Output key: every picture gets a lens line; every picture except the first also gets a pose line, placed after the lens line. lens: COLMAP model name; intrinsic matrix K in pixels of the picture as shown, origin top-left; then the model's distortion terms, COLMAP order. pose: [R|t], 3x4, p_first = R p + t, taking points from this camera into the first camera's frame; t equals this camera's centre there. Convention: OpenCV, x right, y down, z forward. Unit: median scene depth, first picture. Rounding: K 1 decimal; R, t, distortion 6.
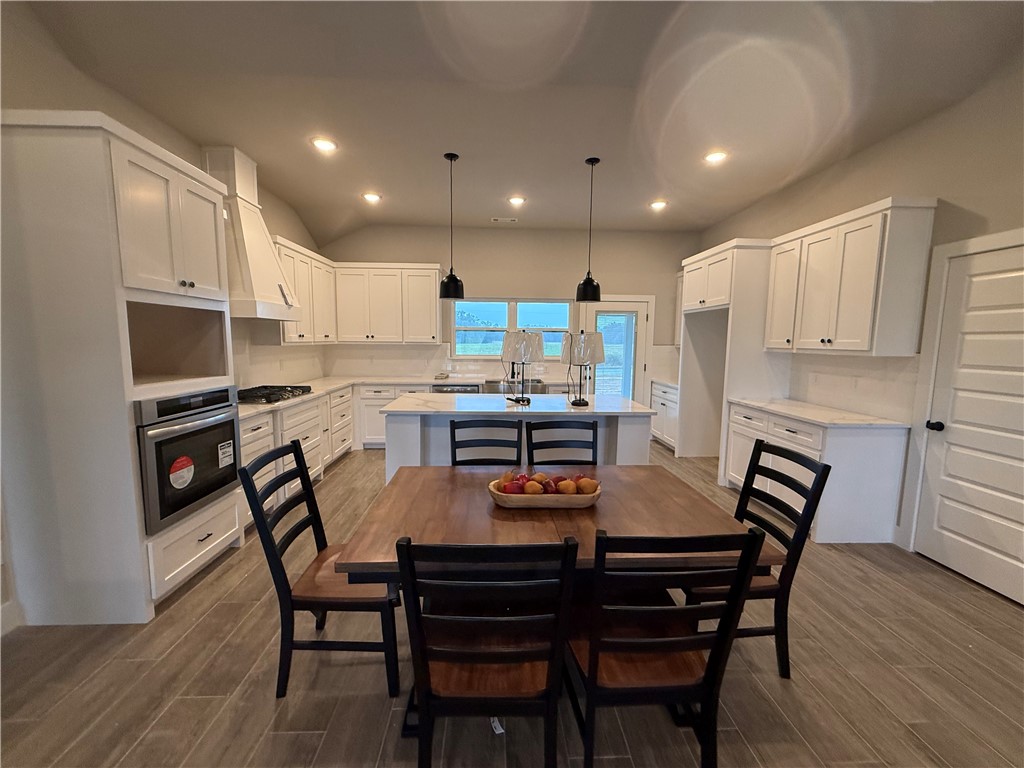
lens RADIAL K [[407.1, 0, 513.1], [0, 407.1, 389.0], [0, 0, 1]] dist [-0.001513, -0.000412]
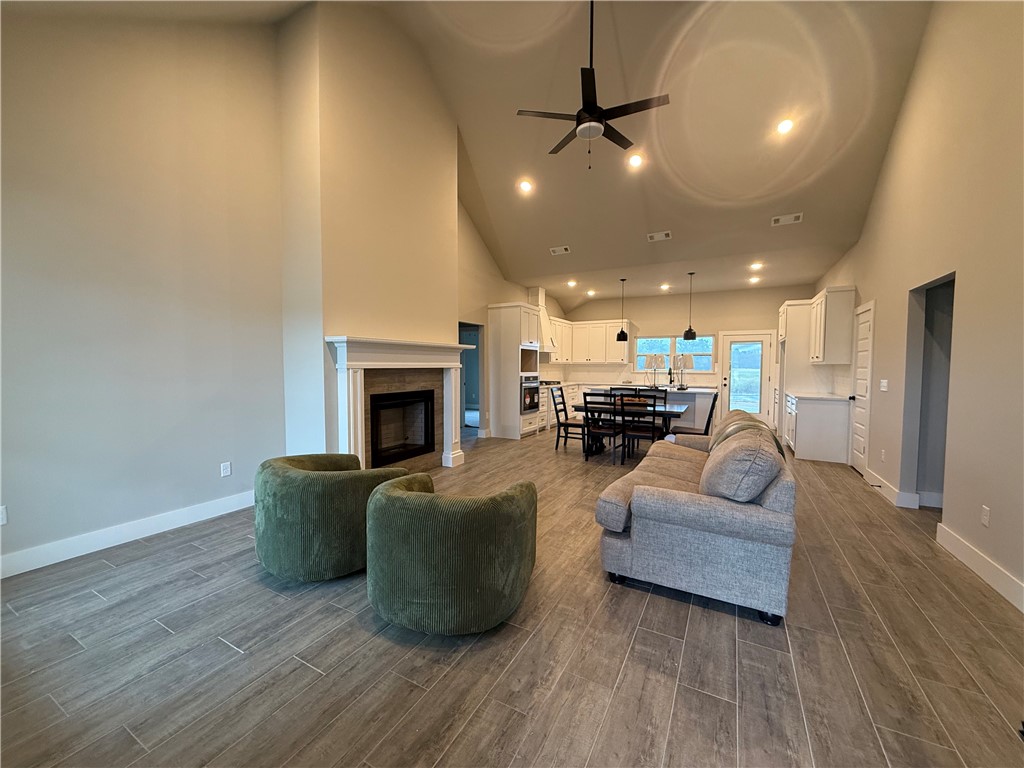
lens RADIAL K [[407.1, 0, 511.5], [0, 407.1, 385.3], [0, 0, 1]] dist [-0.001513, -0.000412]
pose [[0.856104, 0.019149, -0.516449, 0.534696], [-0.058501, 0.996481, -0.060028, 0.204560], [0.513482, 0.081603, 0.854211, -1.306108]]
